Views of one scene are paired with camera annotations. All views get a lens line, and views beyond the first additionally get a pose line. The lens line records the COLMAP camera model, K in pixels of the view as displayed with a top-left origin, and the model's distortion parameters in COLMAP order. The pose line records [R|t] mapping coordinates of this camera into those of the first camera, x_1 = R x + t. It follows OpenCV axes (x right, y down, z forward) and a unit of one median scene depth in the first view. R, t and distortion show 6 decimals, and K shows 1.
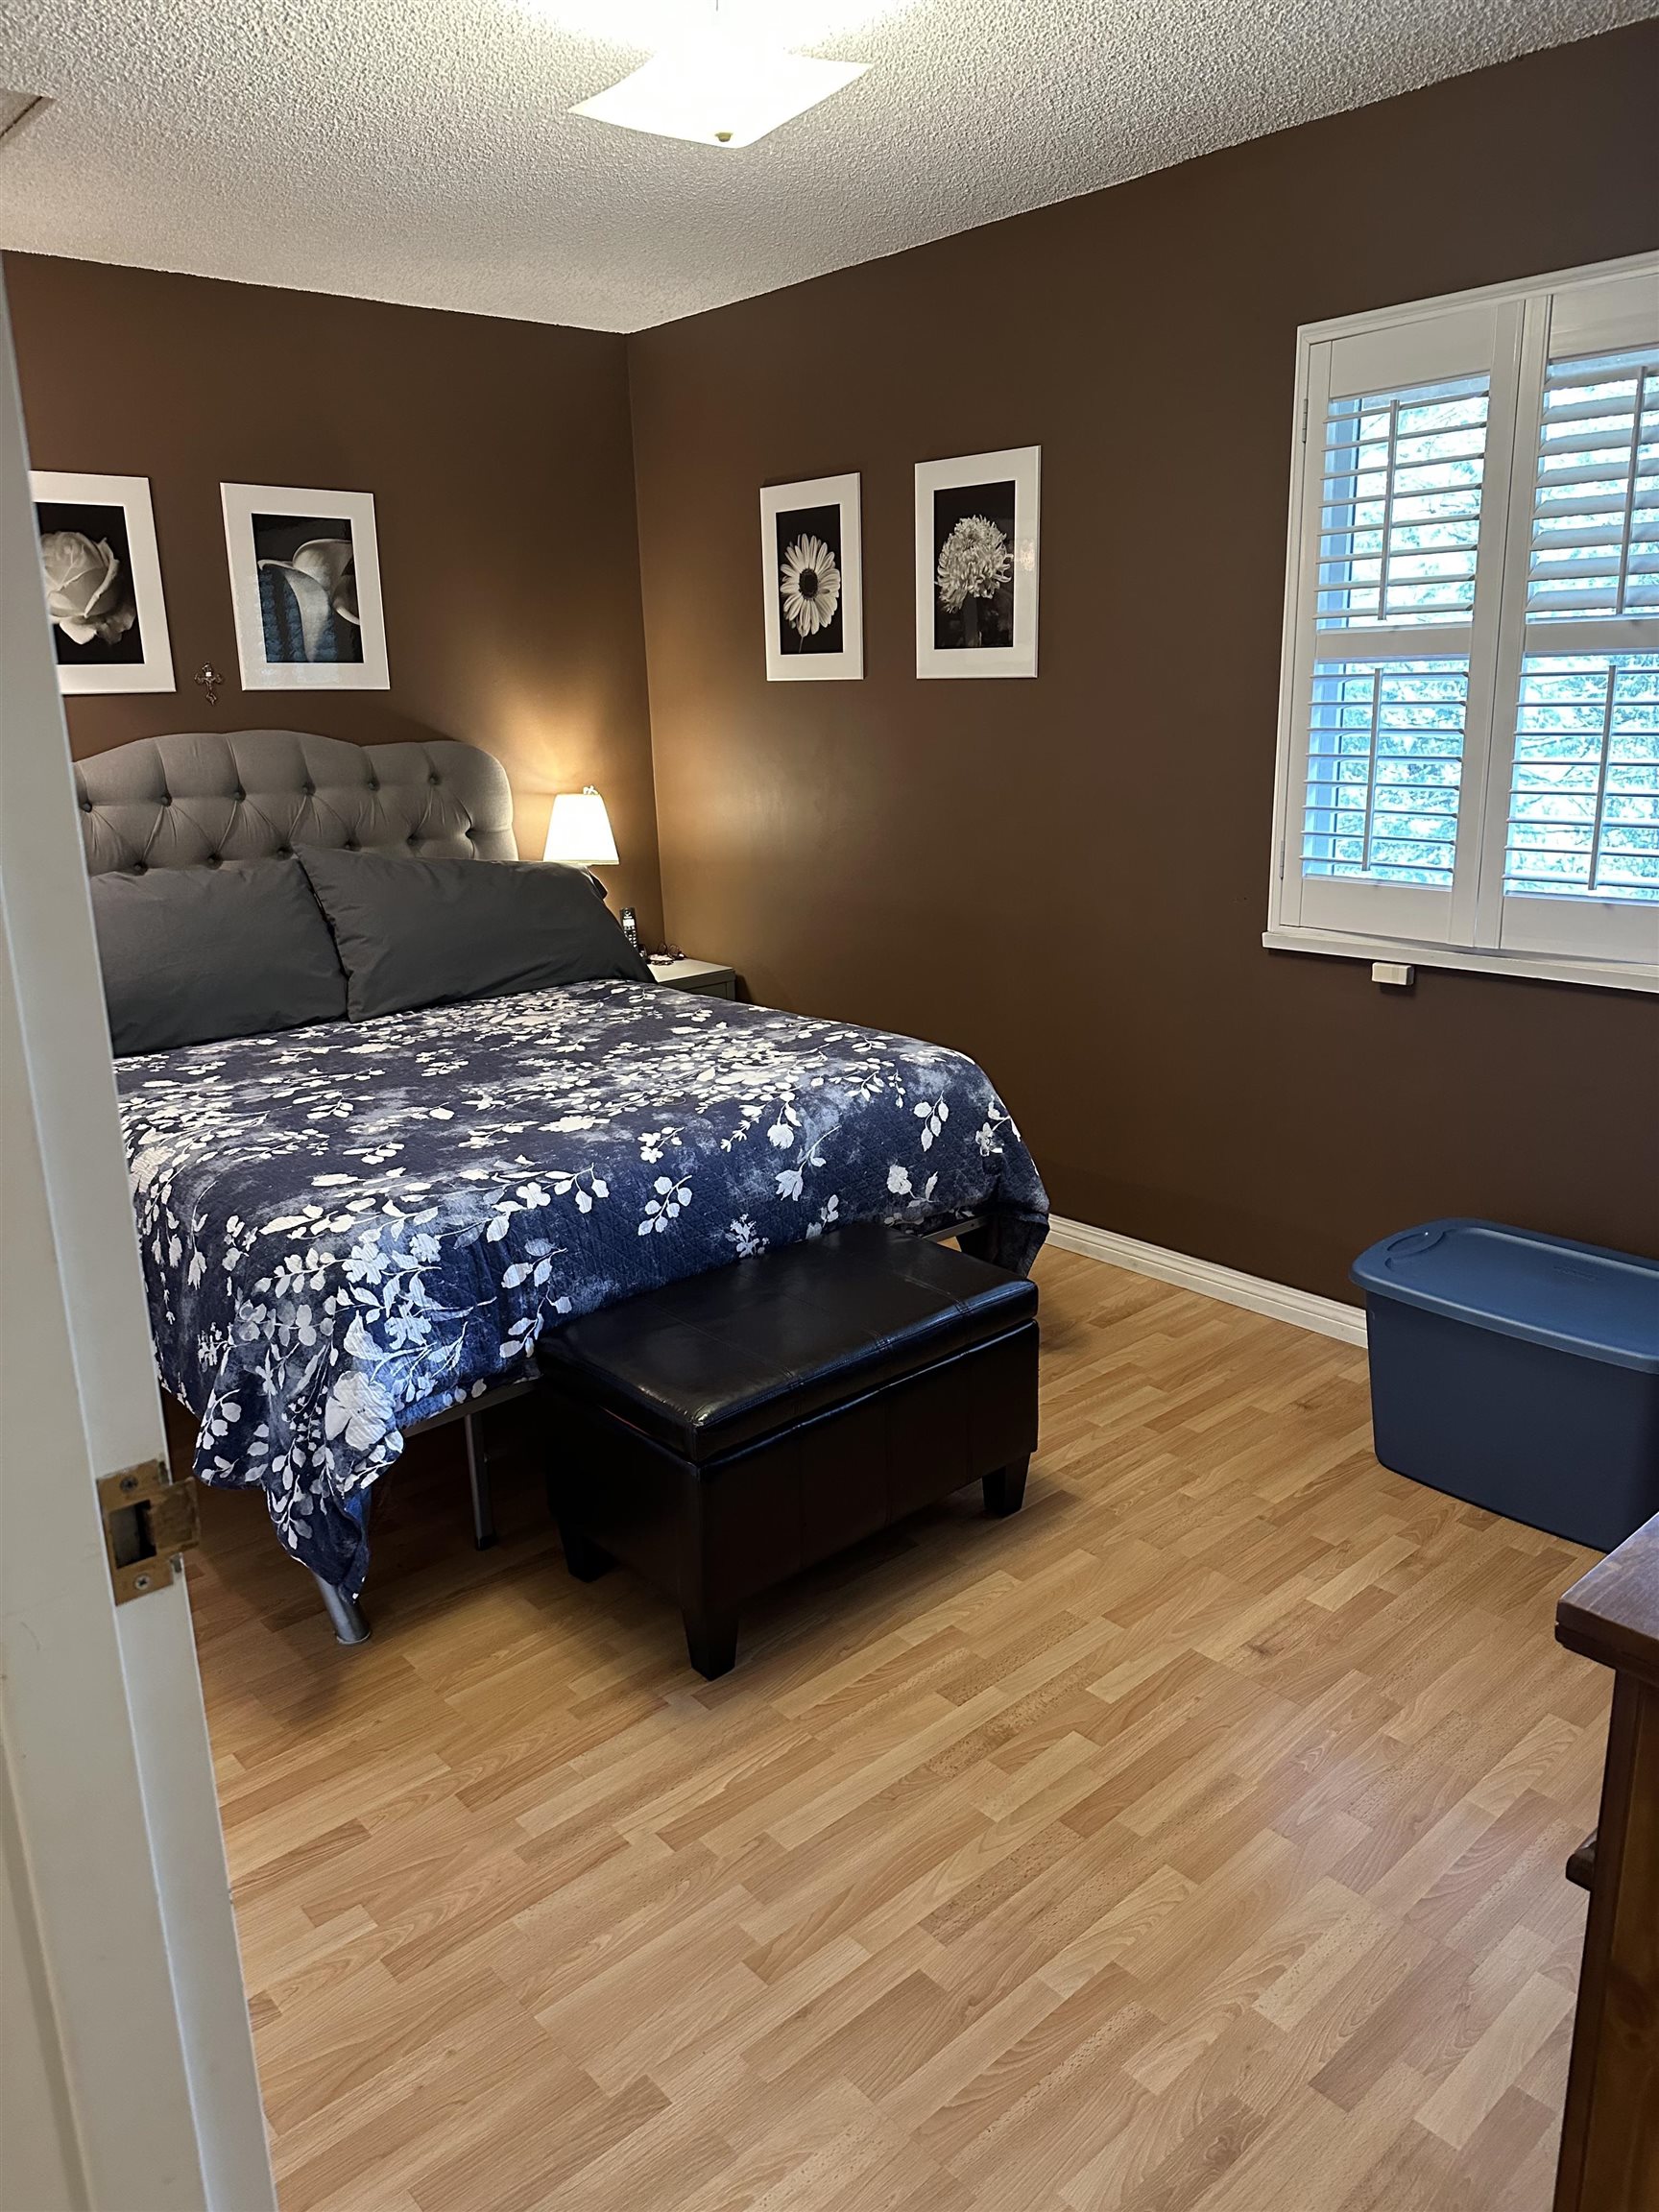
lens RADIAL K [[1548.3, 0, 822.8], [0, 1548.3, 1099.5], [0, 0, 1]] dist [0.076326, -0.101454]
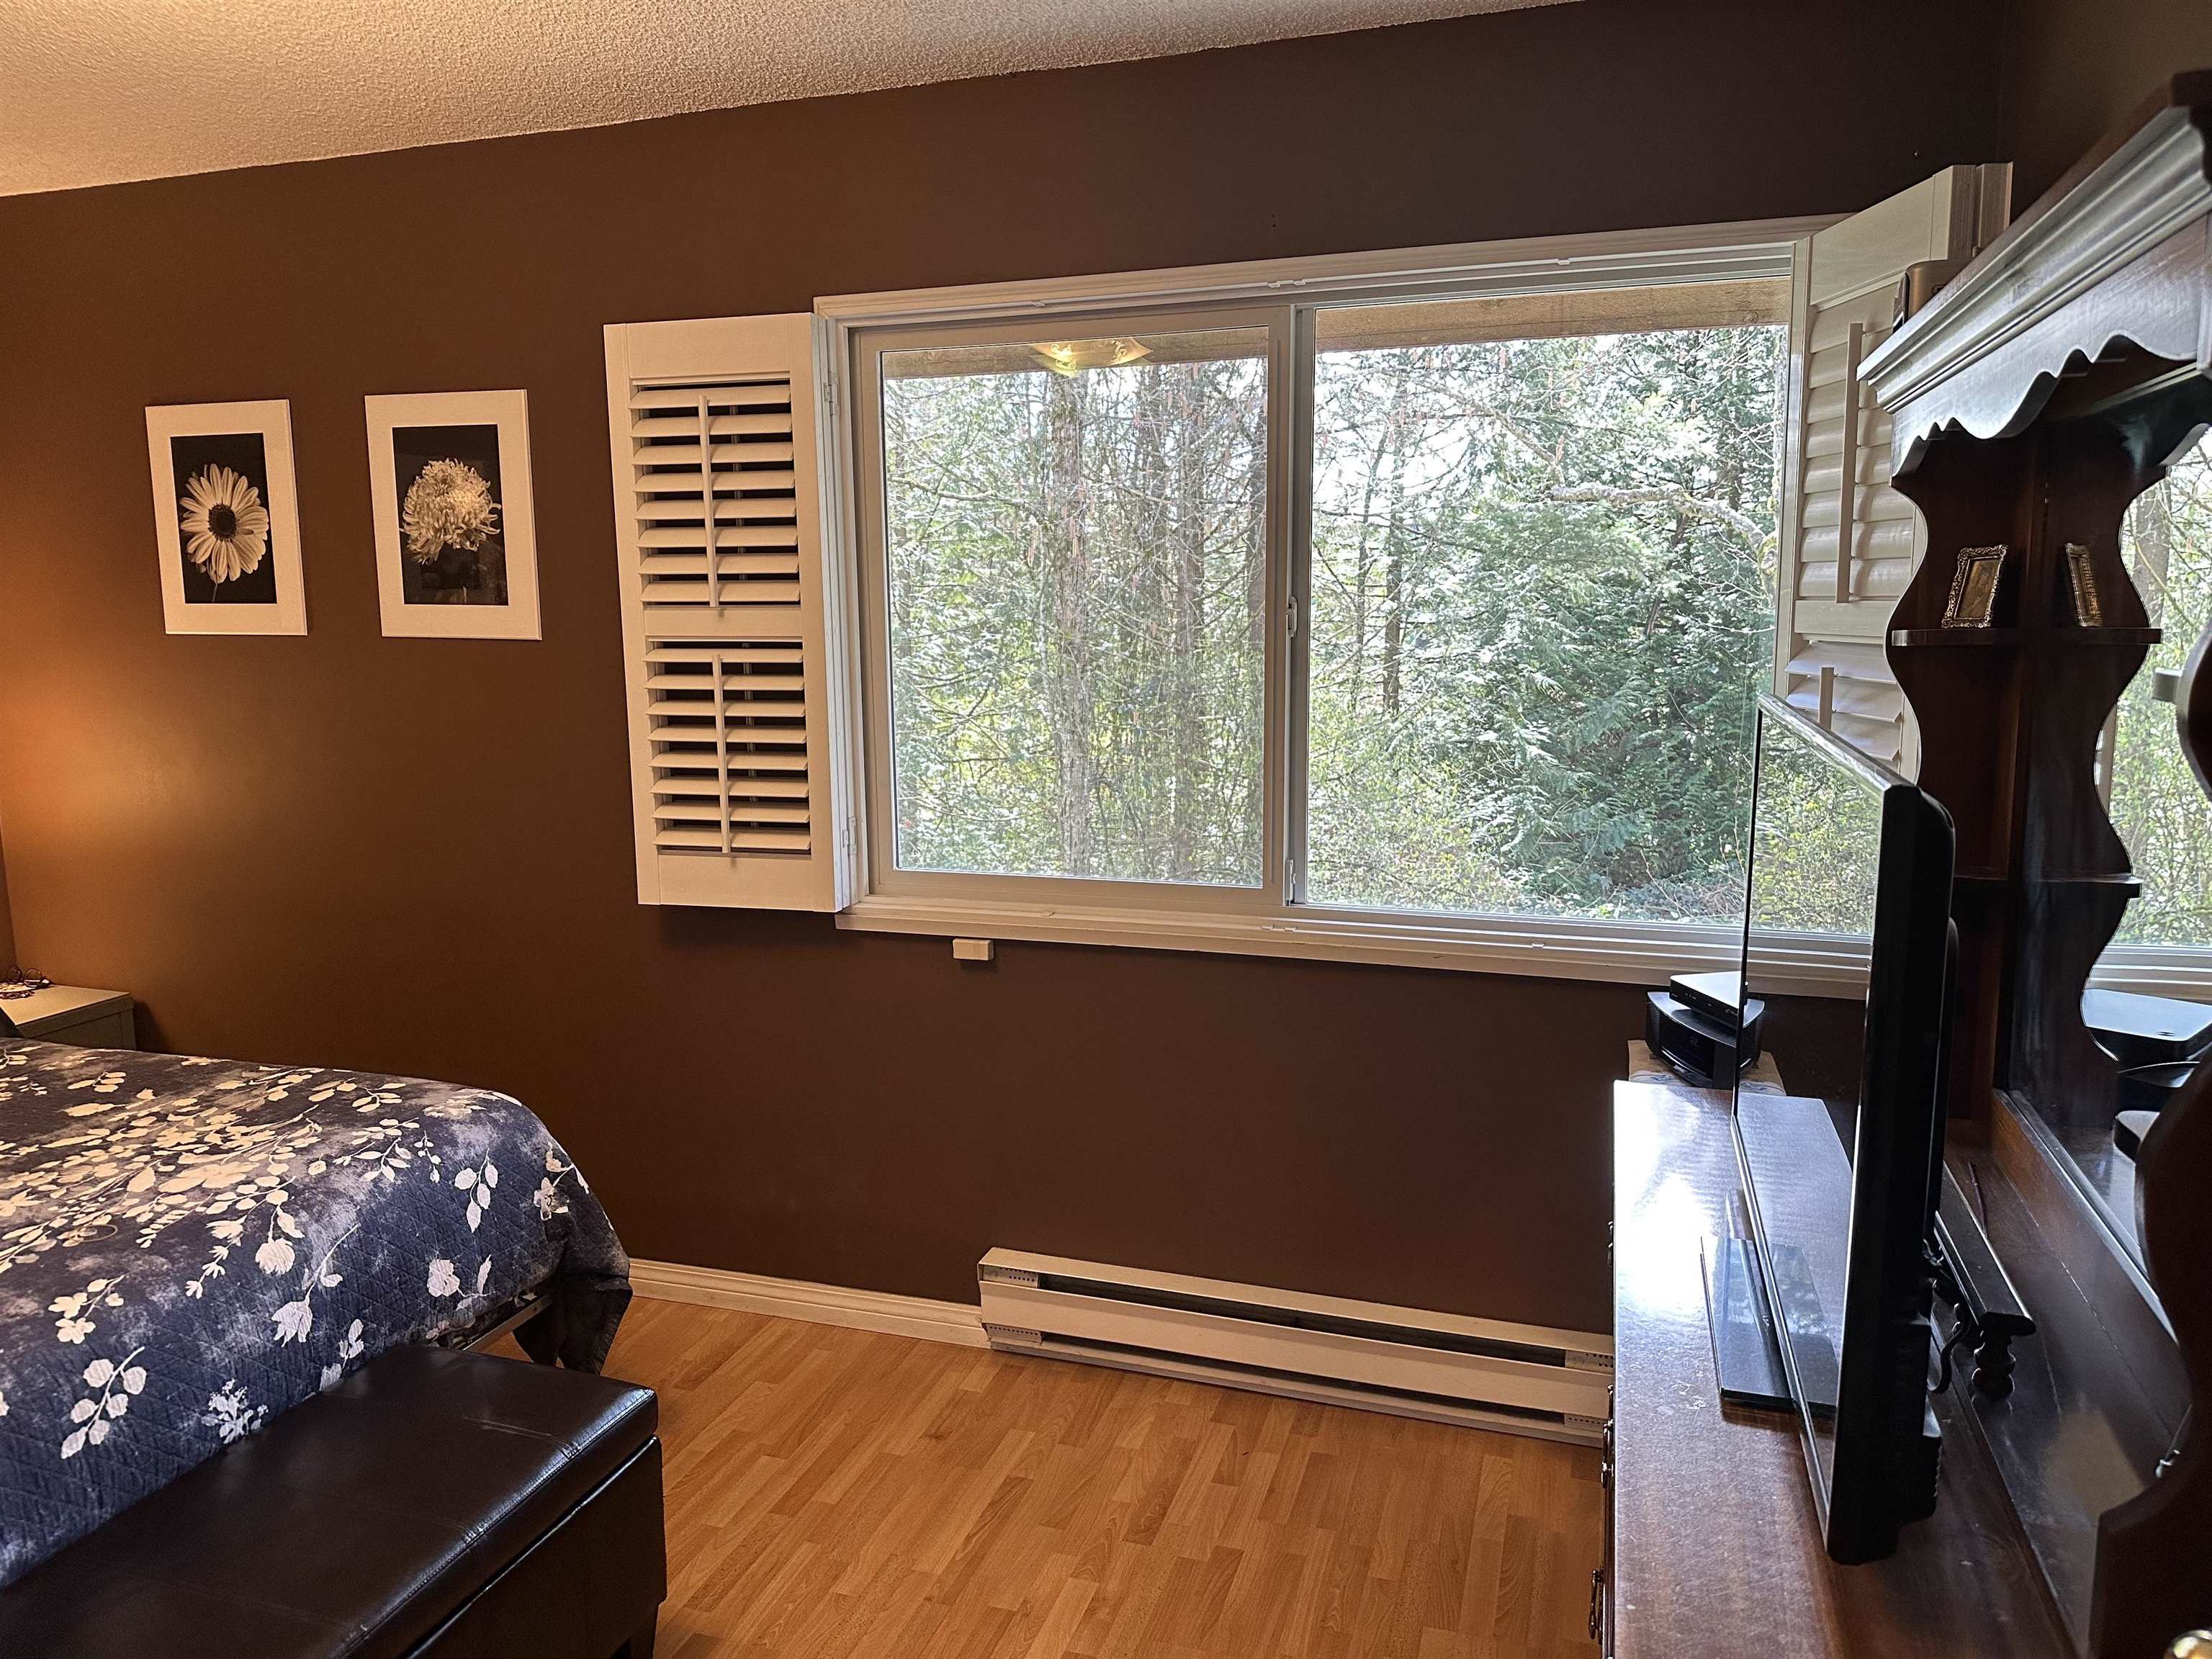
lens RADIAL K [[1548.3, 0, 1081.8], [0, 1548.3, 818.4], [0, 0, 1]] dist [0.076326, -0.101454]
pose [[0.865576, -0.052561, 0.498011, -0.050937], [0.118321, 0.987785, -0.101396, -0.055945], [-0.486598, 0.146691, 0.861222, 0.131549]]
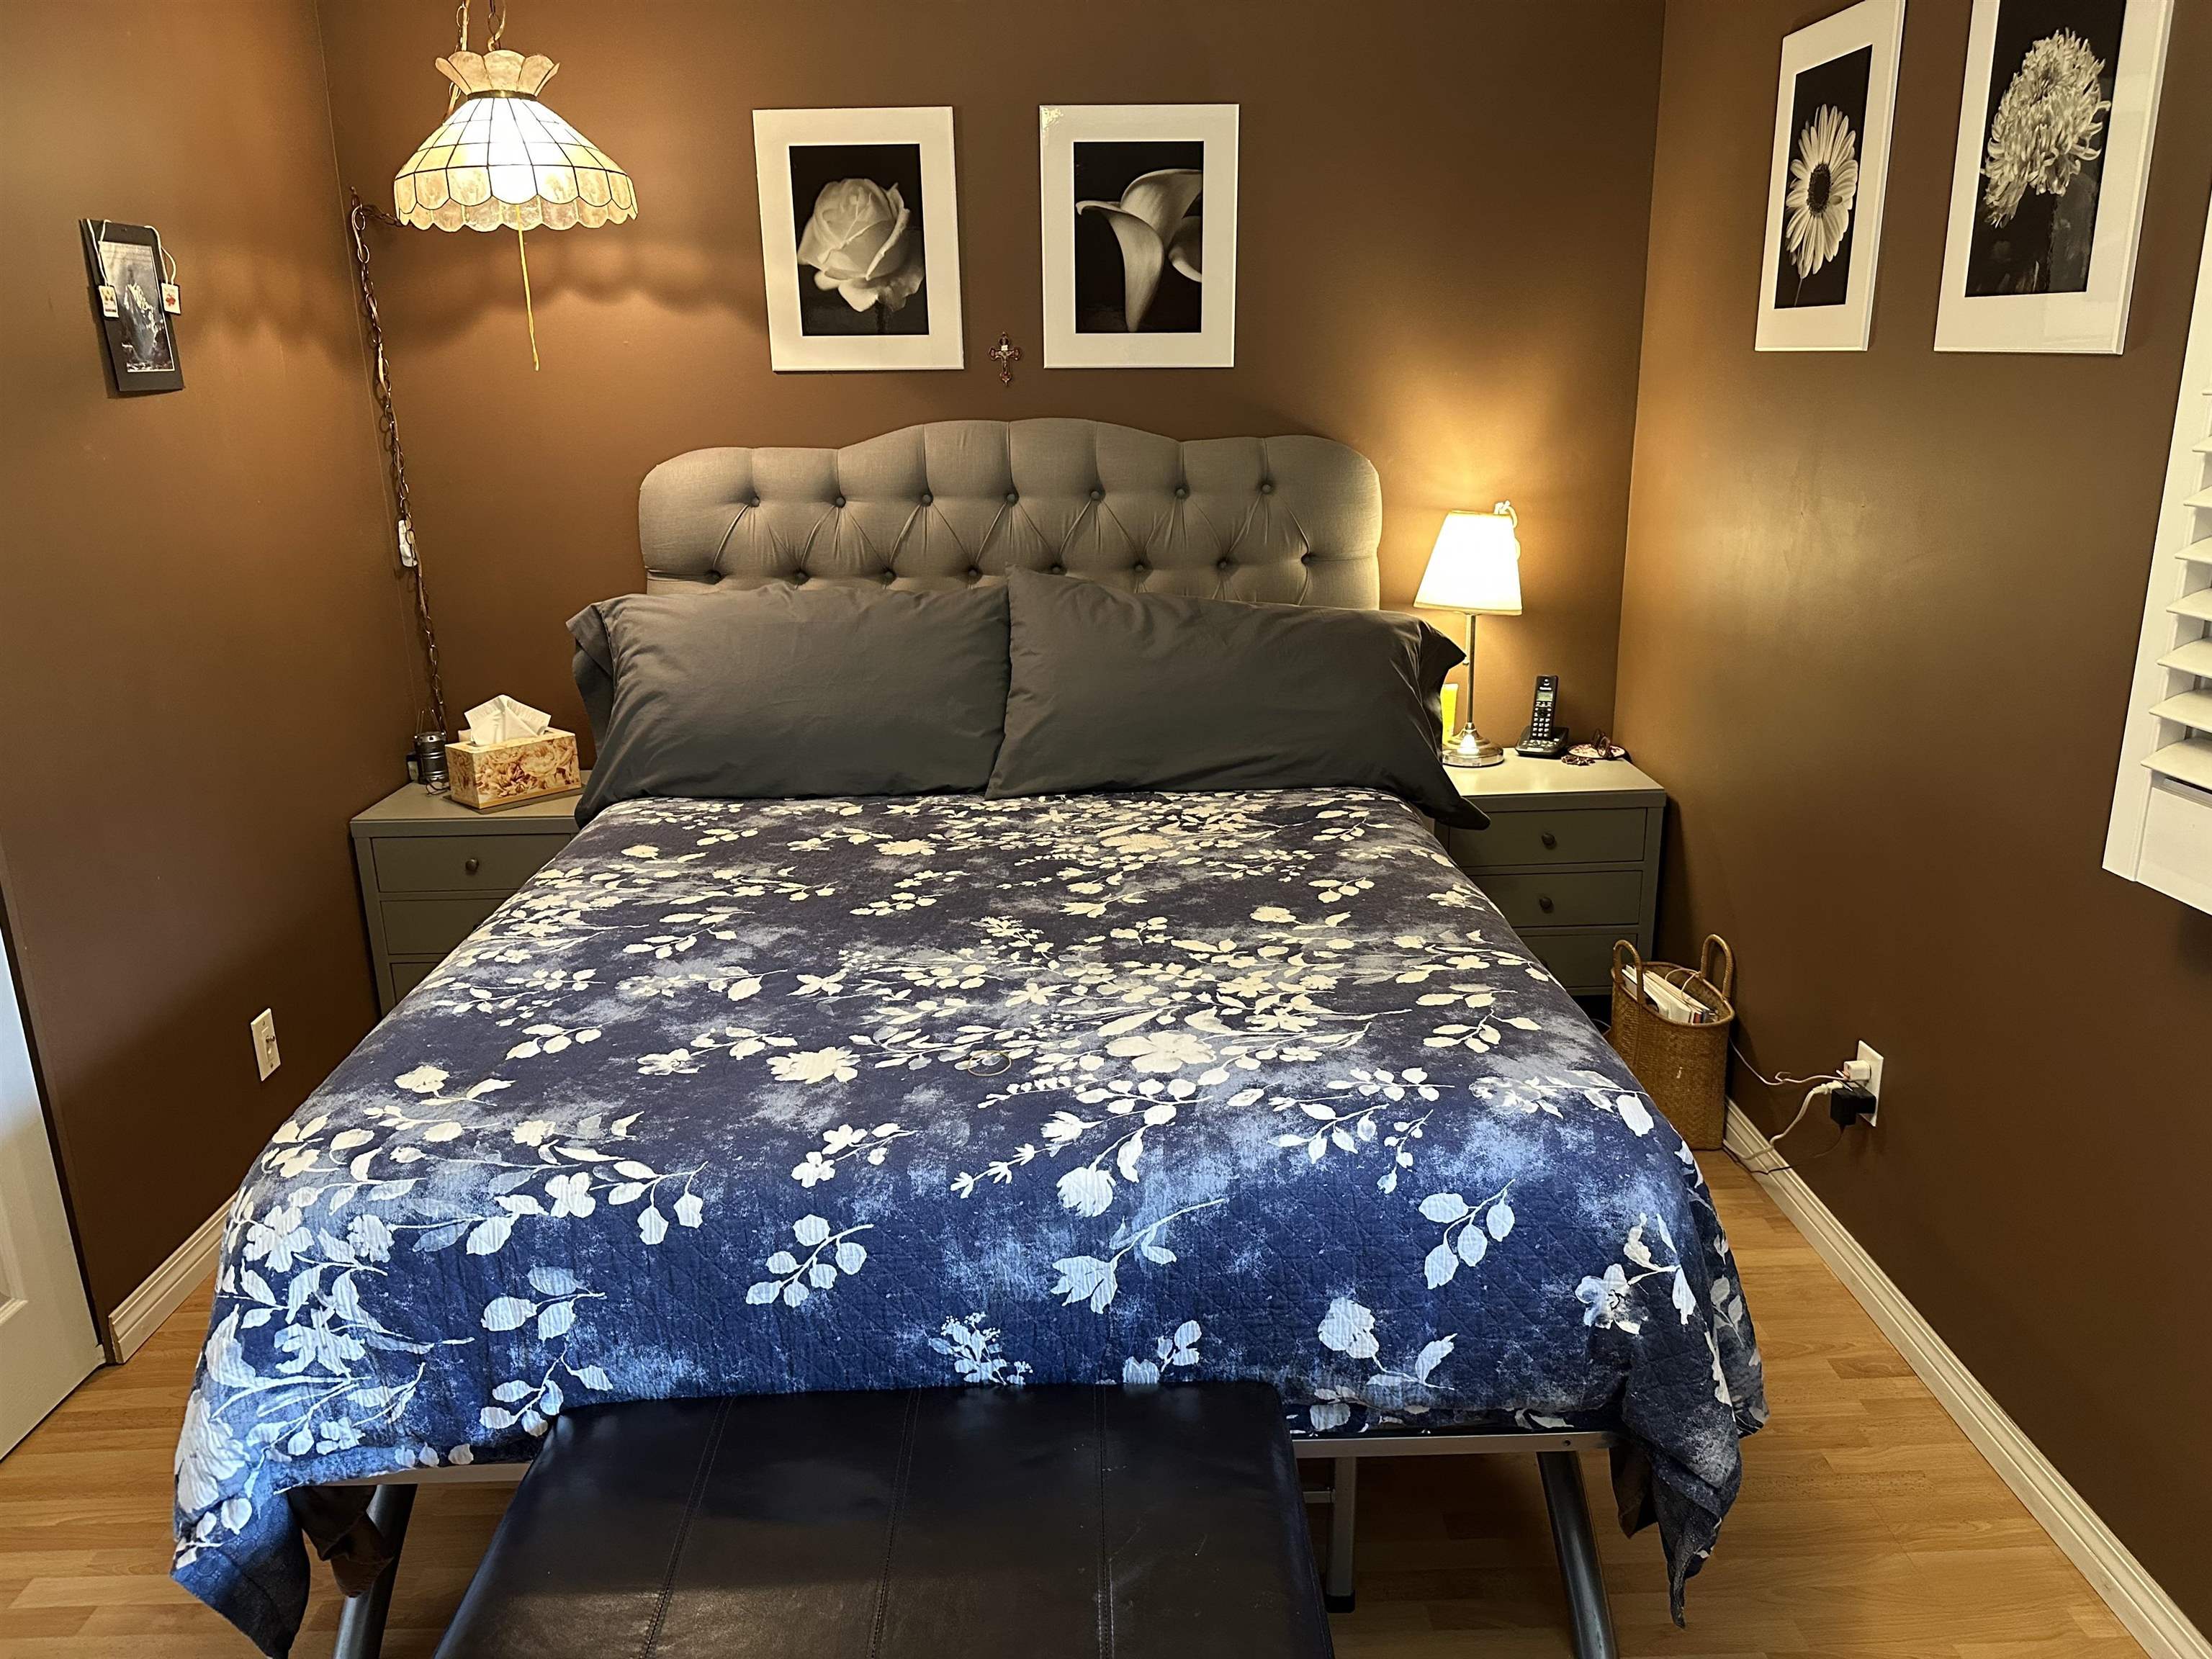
lens RADIAL K [[1548.3, 0, 1119.3], [0, 1548.3, 815.3], [0, 0, 1]] dist [0.076326, -0.101454]
pose [[0.764024, 0.190336, -0.616473, 0.270476], [-0.172828, 0.980952, 0.088674, -0.144704], [0.621609, 0.038795, 0.782367, 0.521064]]
